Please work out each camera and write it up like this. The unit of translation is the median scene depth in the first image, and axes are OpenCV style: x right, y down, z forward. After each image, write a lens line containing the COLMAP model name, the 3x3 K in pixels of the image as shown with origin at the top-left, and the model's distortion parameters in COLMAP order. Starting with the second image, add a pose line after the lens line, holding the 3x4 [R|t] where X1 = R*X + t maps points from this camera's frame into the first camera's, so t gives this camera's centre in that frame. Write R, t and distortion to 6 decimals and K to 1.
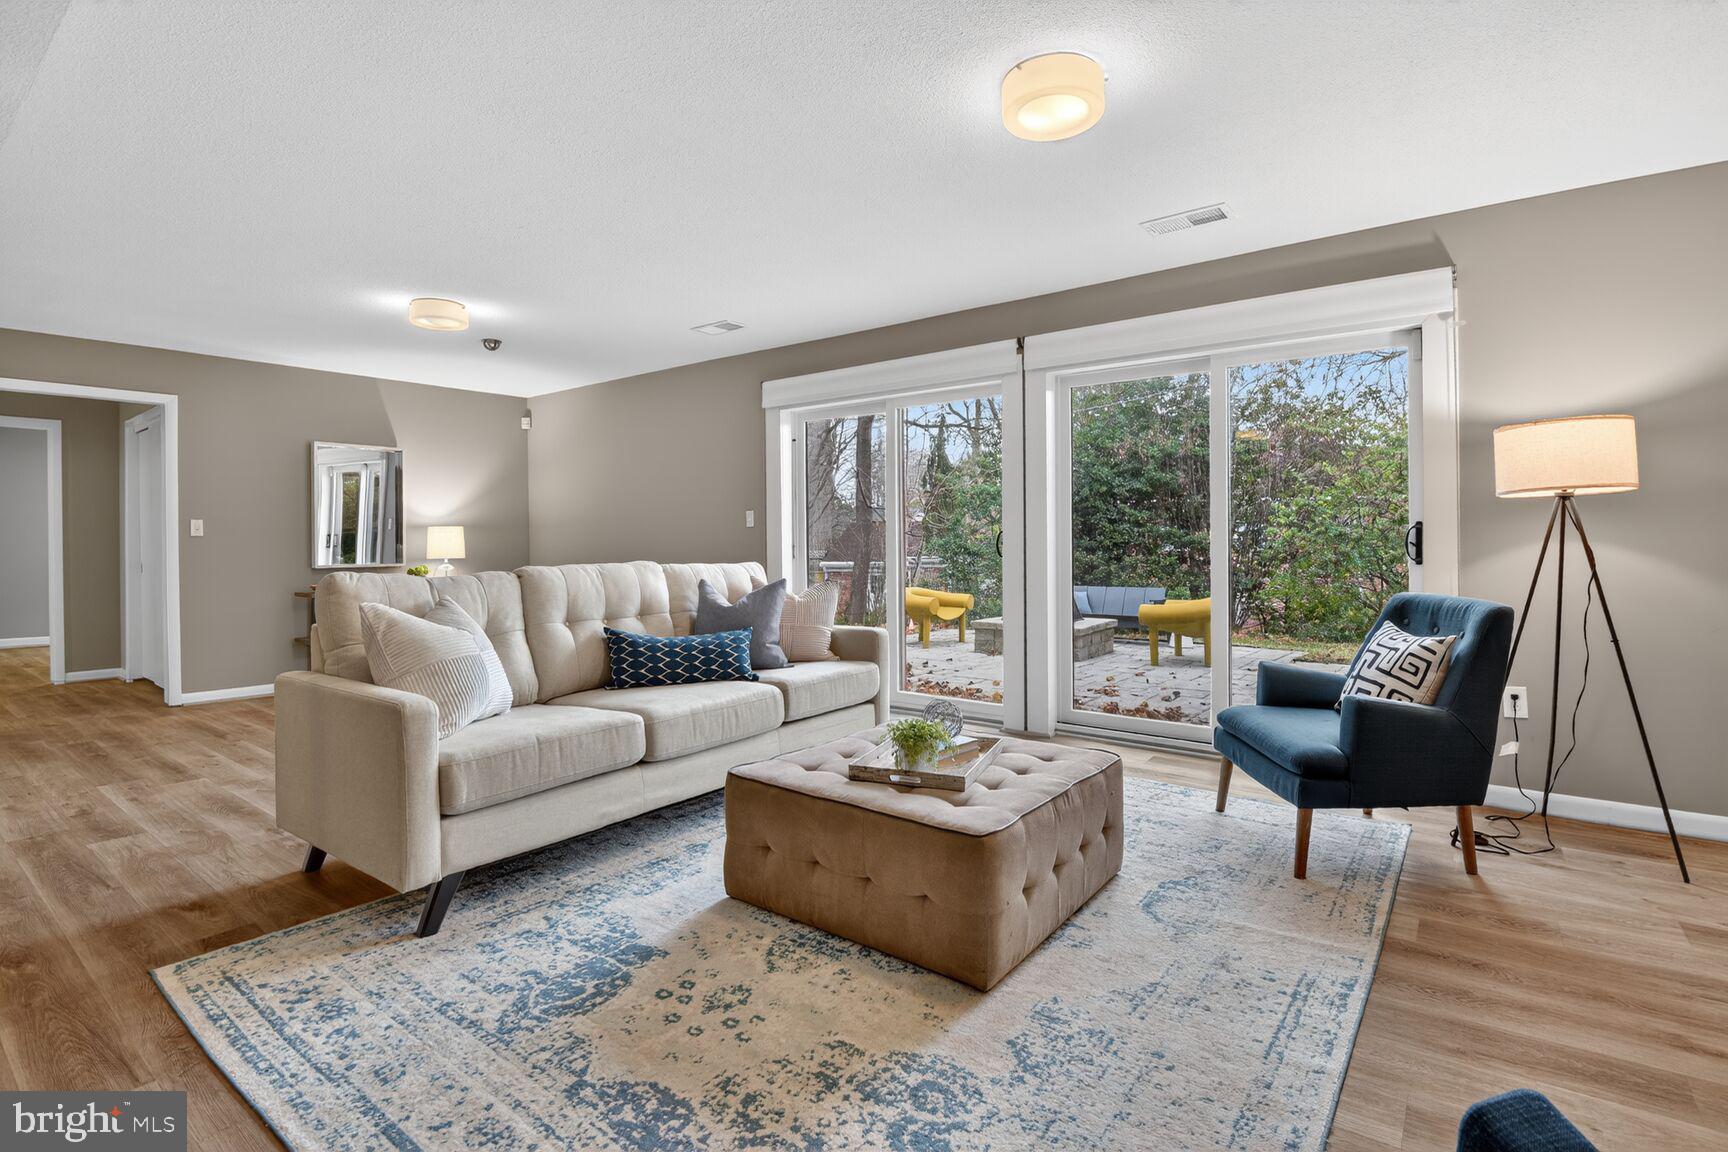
lens RADIAL K [[803.2, 0, 919.4], [0, 803.2, 545.3], [0, 0, 1]] dist [-0.019966, -0.002188]
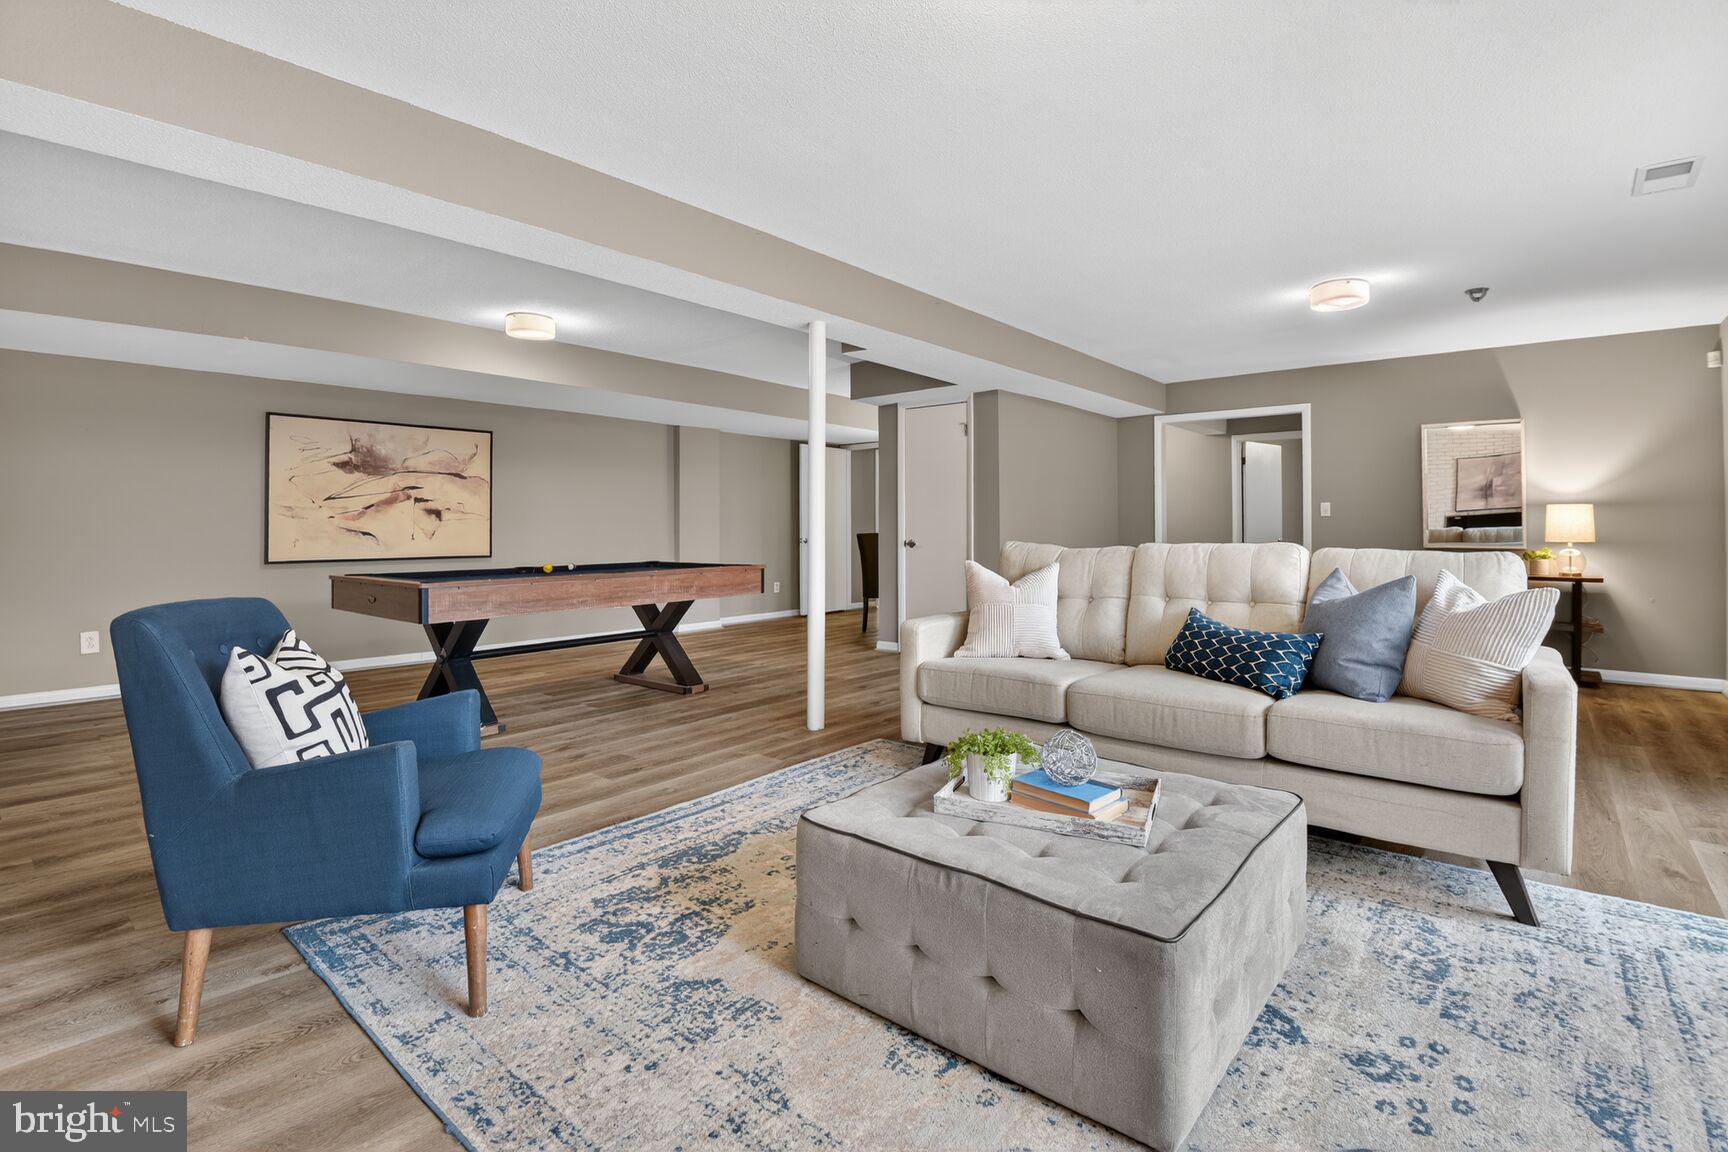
lens RADIAL K [[803.2, 0, 870.9], [0, 803.2, 523.8], [0, 0, 1]] dist [-0.019966, -0.002188]
pose [[-0.071725, 0.008254, -0.997390, 1.075771], [-0.009695, 0.999913, 0.008972, -0.009164], [0.997377, 0.010313, -0.071639, 1.171219]]
